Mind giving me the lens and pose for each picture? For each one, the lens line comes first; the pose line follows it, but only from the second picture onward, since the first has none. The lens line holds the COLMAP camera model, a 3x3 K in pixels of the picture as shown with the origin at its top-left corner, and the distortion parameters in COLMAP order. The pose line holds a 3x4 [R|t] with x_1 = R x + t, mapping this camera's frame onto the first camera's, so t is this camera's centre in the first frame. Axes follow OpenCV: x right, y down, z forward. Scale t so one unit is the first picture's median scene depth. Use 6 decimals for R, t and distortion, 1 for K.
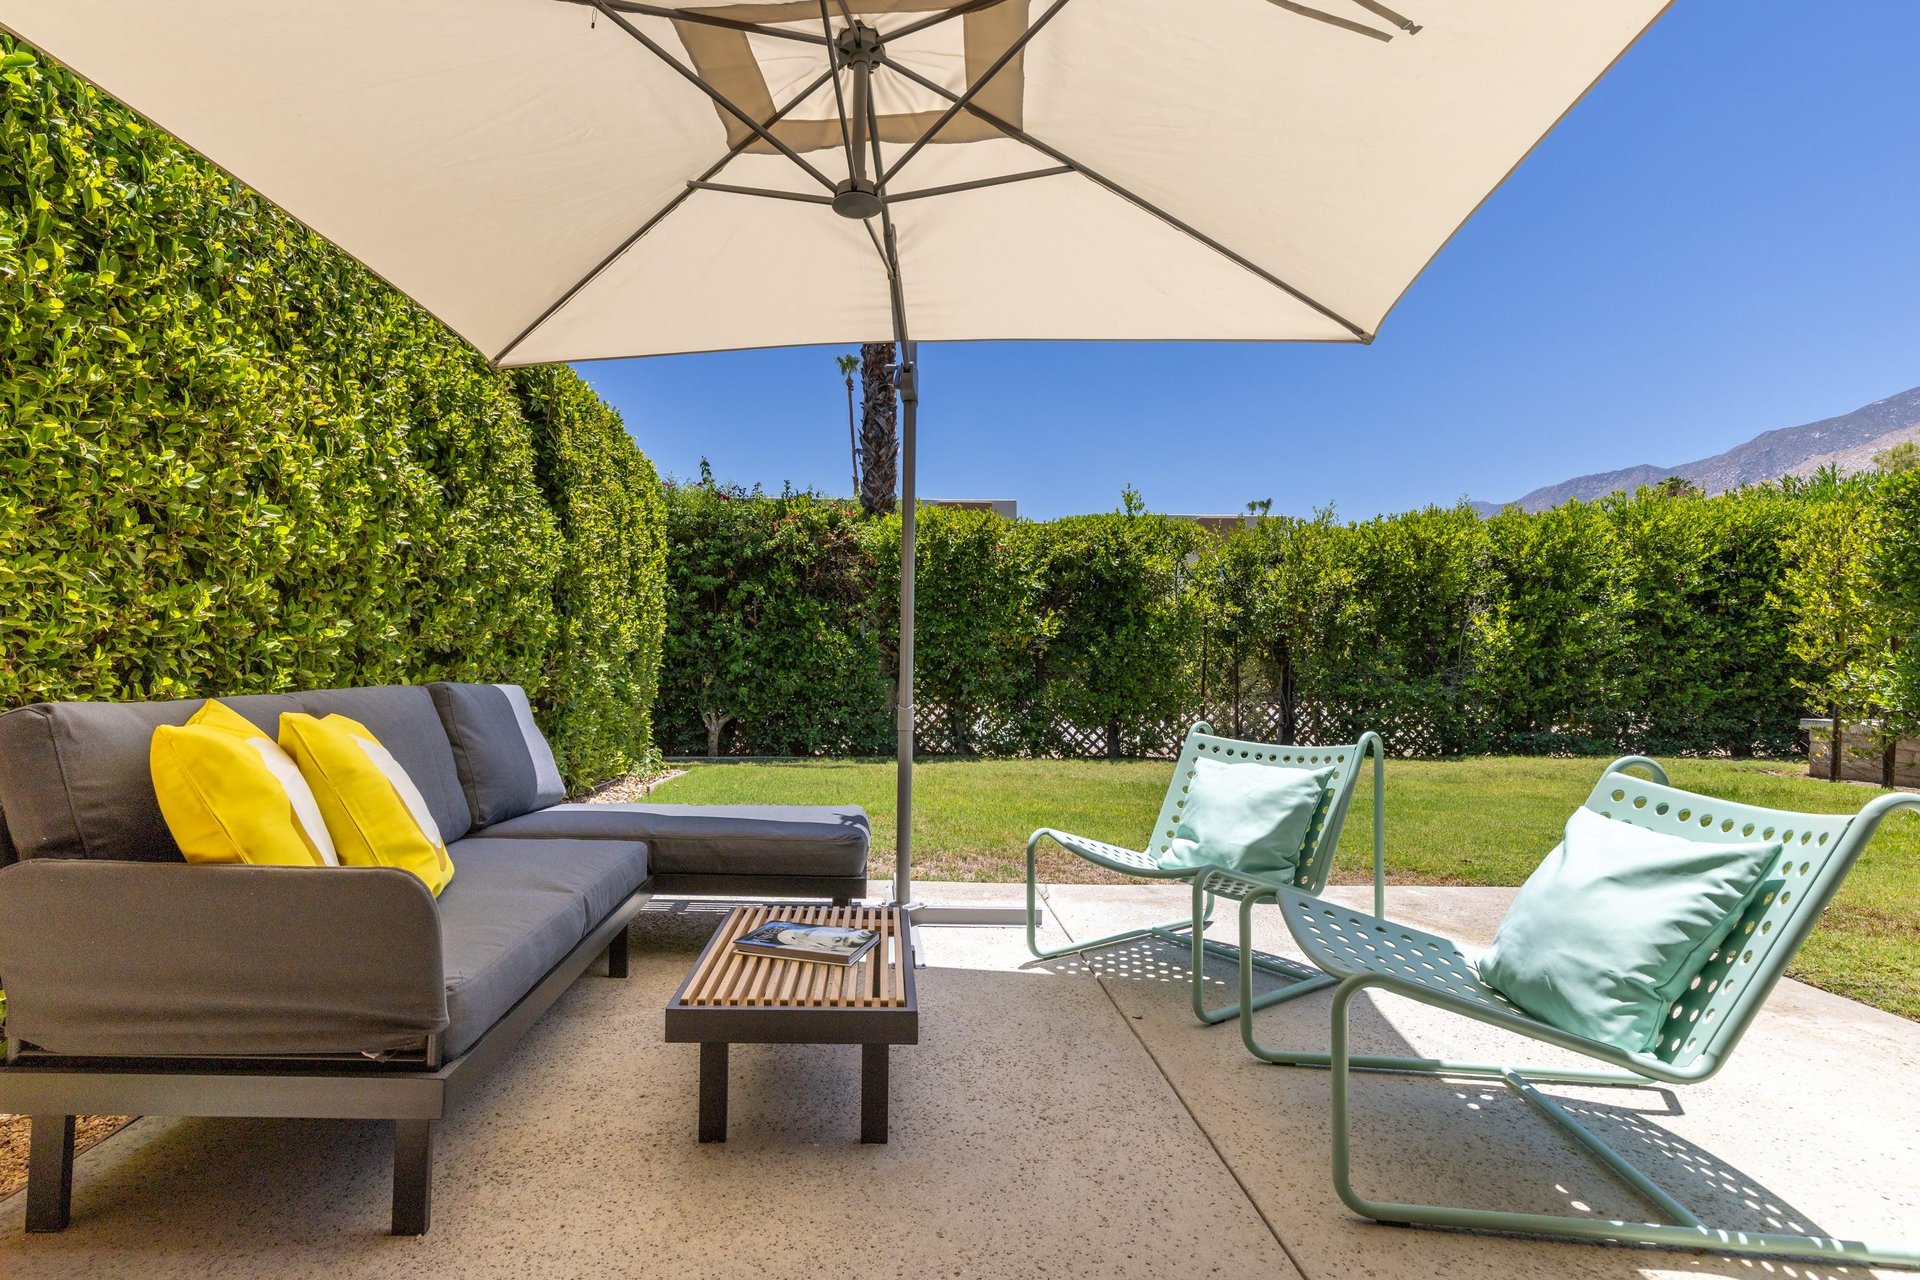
lens RADIAL K [[897.7, 0, 915.8], [0, 897.7, 652.8], [0, 0, 1]] dist [0.006423, -0.001014]
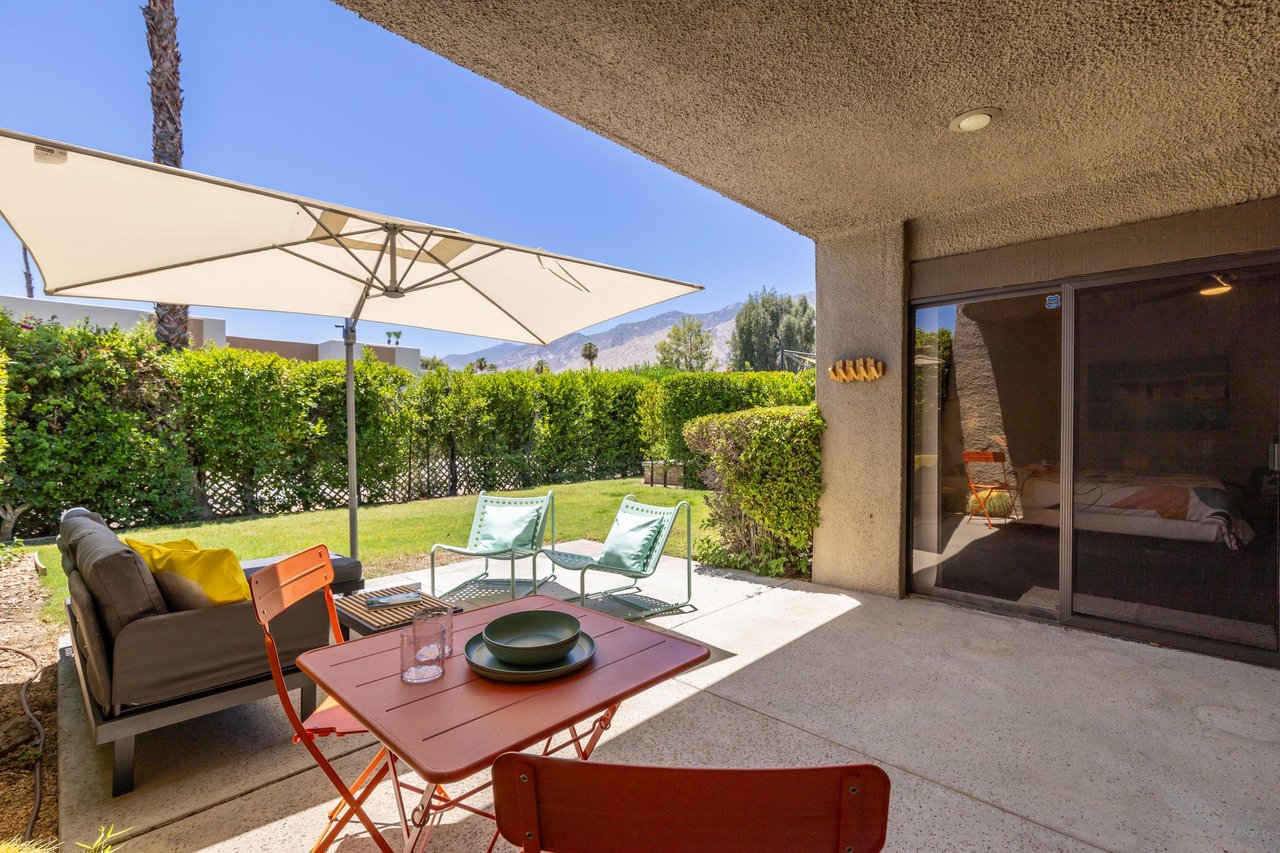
lens RADIAL K [[557.7, 0, 630.8], [0, 557.7, 432.9], [0, 0, 1]] dist [0.008200, -0.002170]
pose [[0.714965, -0.017888, 0.698931, -0.158610], [0.007312, 0.999809, 0.018109, -0.036745], [-0.699122, -0.007837, 0.714960, -0.123648]]
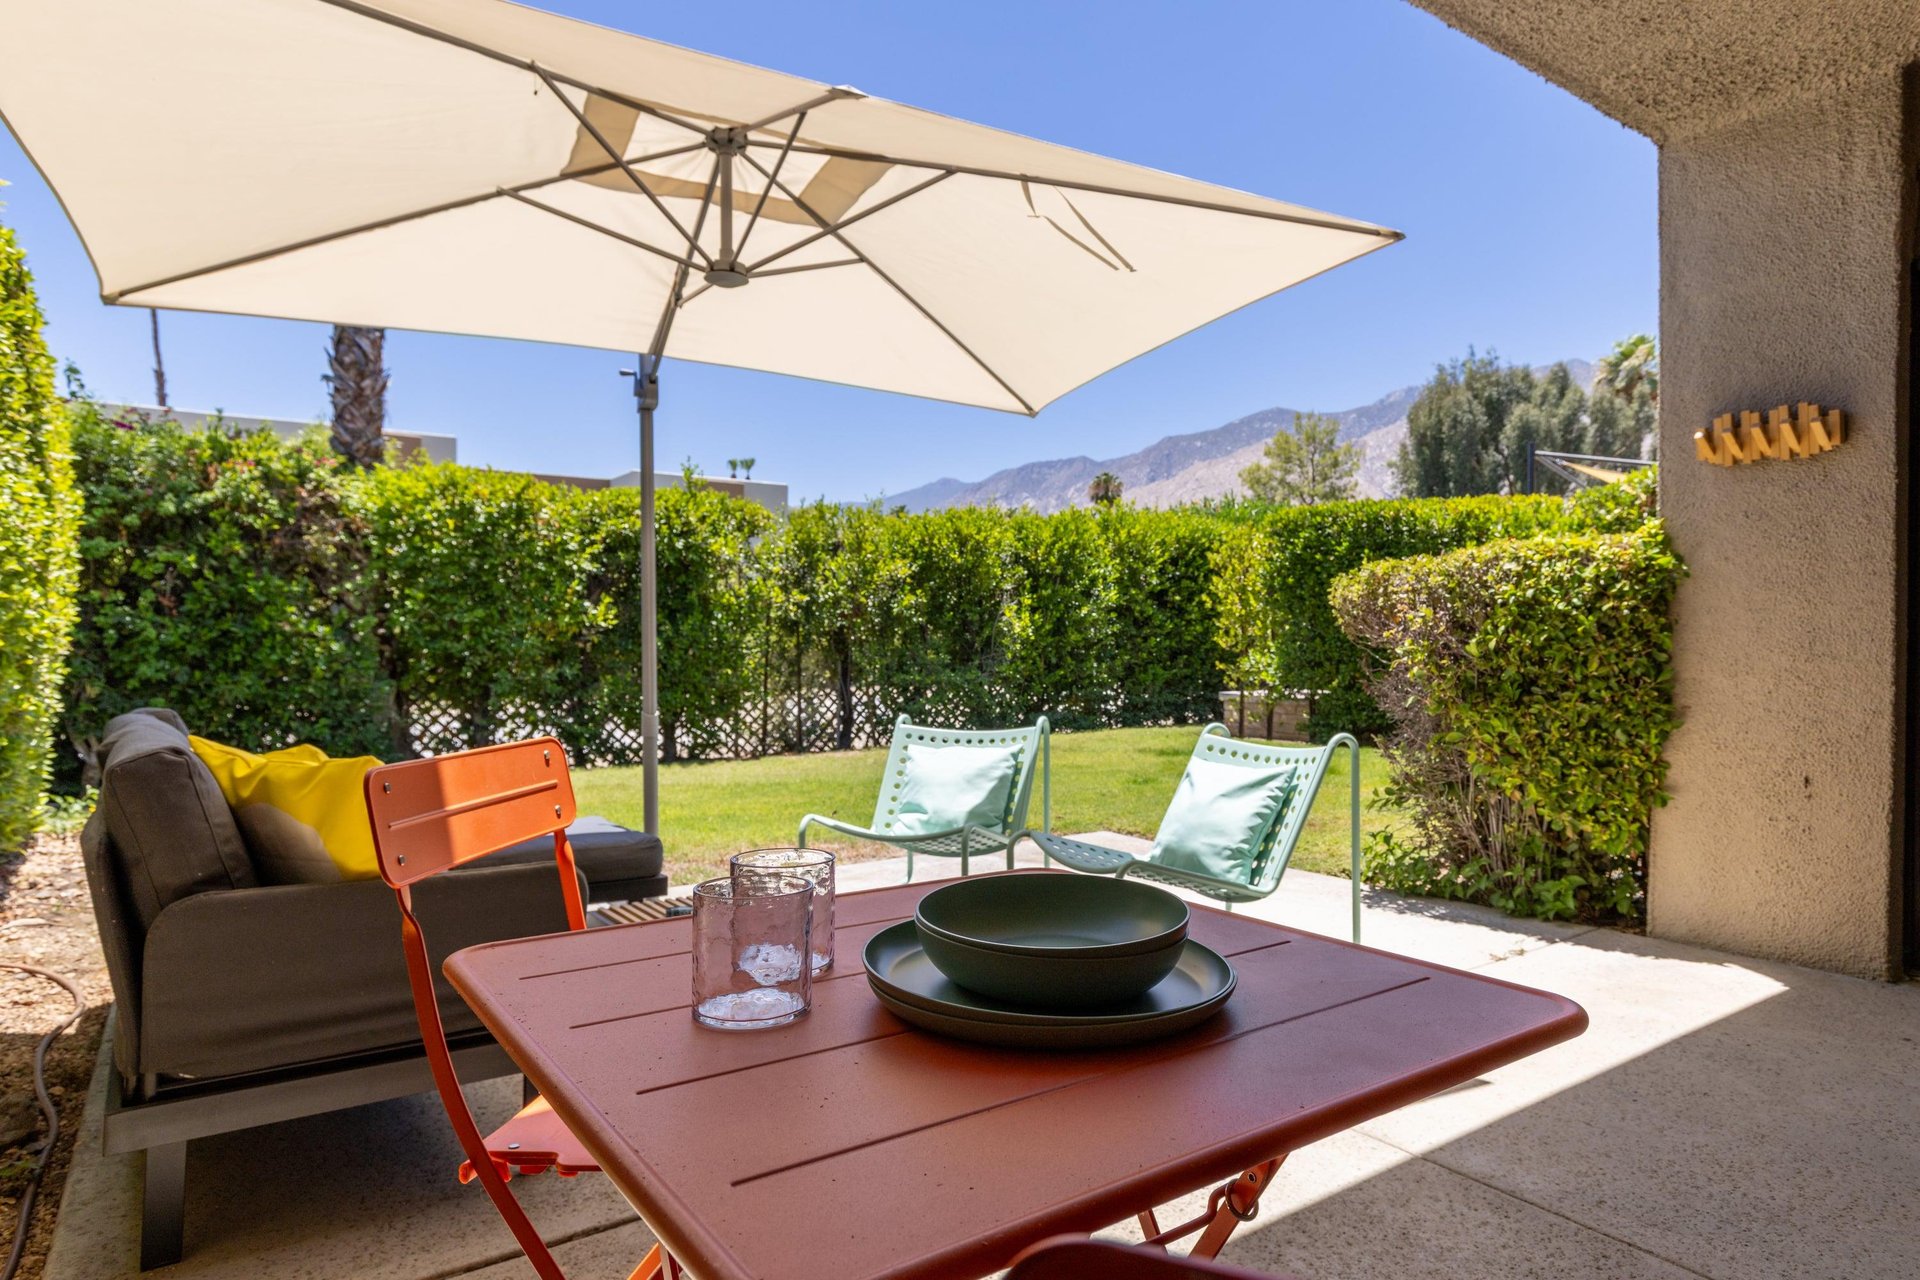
lens RADIAL K [[1090.8, 0, 1003.5], [0, 1090.8, 647.7], [0, 0, 1]] dist [0.008690, -0.002761]
pose [[0.820427, -0.009968, 0.571664, -0.138075], [0.002895, 0.999908, 0.013280, -0.010467], [-0.571743, -0.009240, 0.820380, -0.084148]]
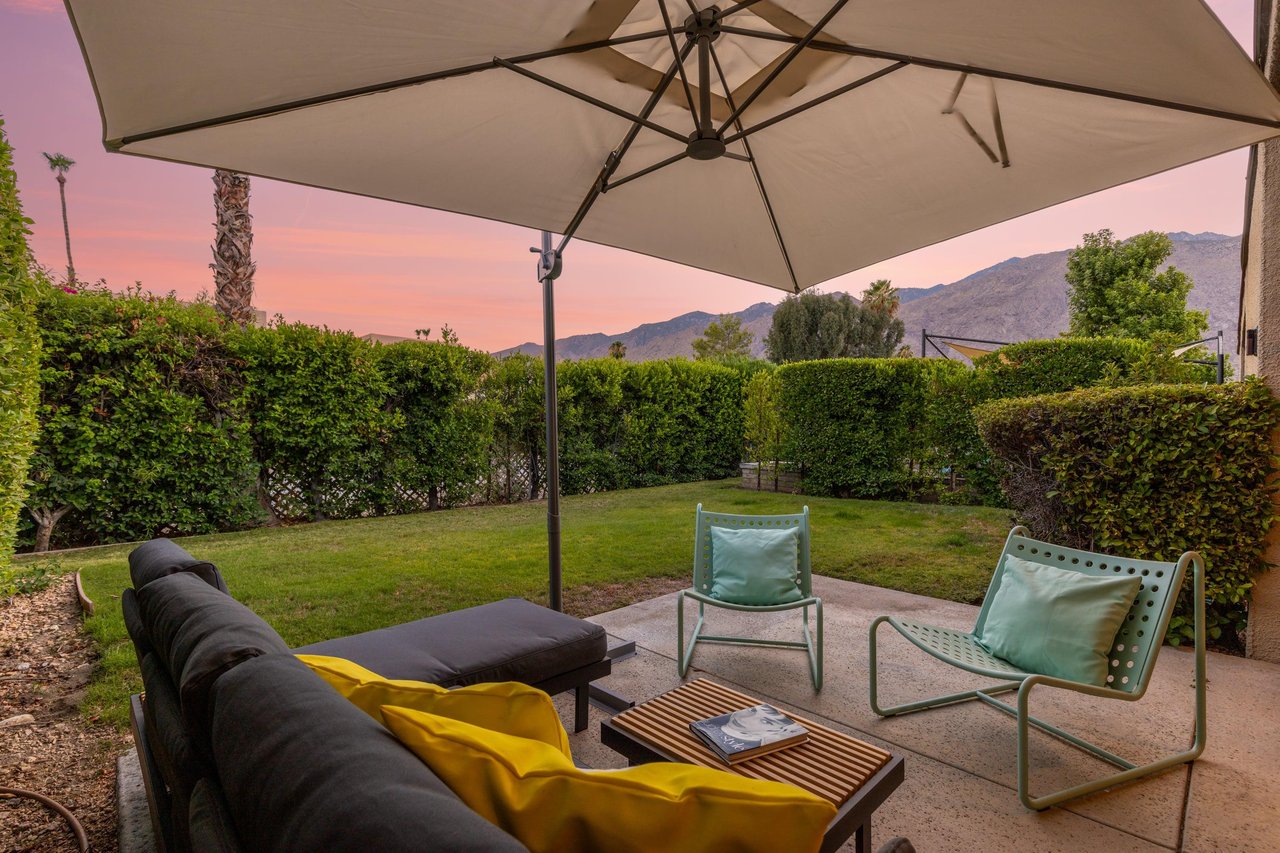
lens RADIAL K [[557.7, 0, 627.3], [0, 557.7, 434.0], [0, 0, 1]] dist [0.008200, -0.002170]
pose [[0.743384, -0.011086, 0.668773, -0.167525], [-0.001937, 0.999823, 0.018727, -0.025556], [-0.668862, -0.015217, 0.743231, 0.118361]]
